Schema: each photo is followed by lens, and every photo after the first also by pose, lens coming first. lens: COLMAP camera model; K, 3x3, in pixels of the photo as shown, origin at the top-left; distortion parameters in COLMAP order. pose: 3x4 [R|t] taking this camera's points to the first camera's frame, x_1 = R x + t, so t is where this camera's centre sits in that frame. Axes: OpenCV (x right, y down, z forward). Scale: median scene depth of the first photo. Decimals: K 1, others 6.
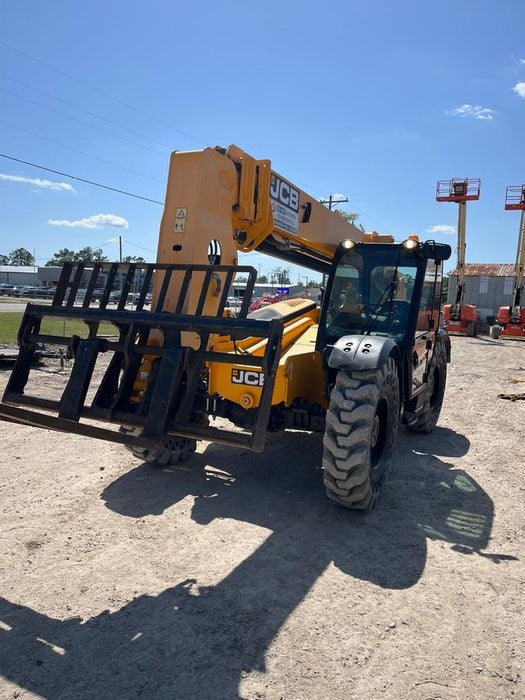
lens RADIAL K [[525.9, 0, 263.4], [0, 525.9, 348.2], [0, 0, 1]] dist [0.028614, -0.034431]
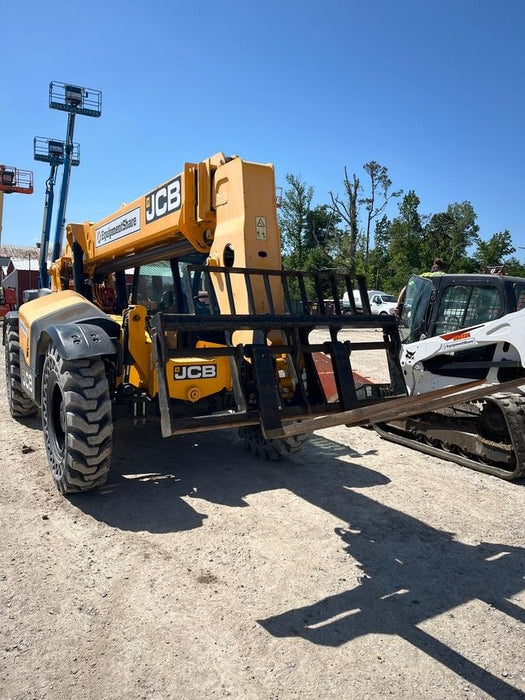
lens RADIAL K [[525.9, 0, 262.0], [0, 525.9, 348.8], [0, 0, 1]] dist [0.028614, -0.034431]
pose [[0.526389, -0.115998, 0.842294, -1.096673], [0.079610, 0.993022, 0.087004, -0.092124], [-0.846508, 0.021257, 0.531951, 0.431907]]
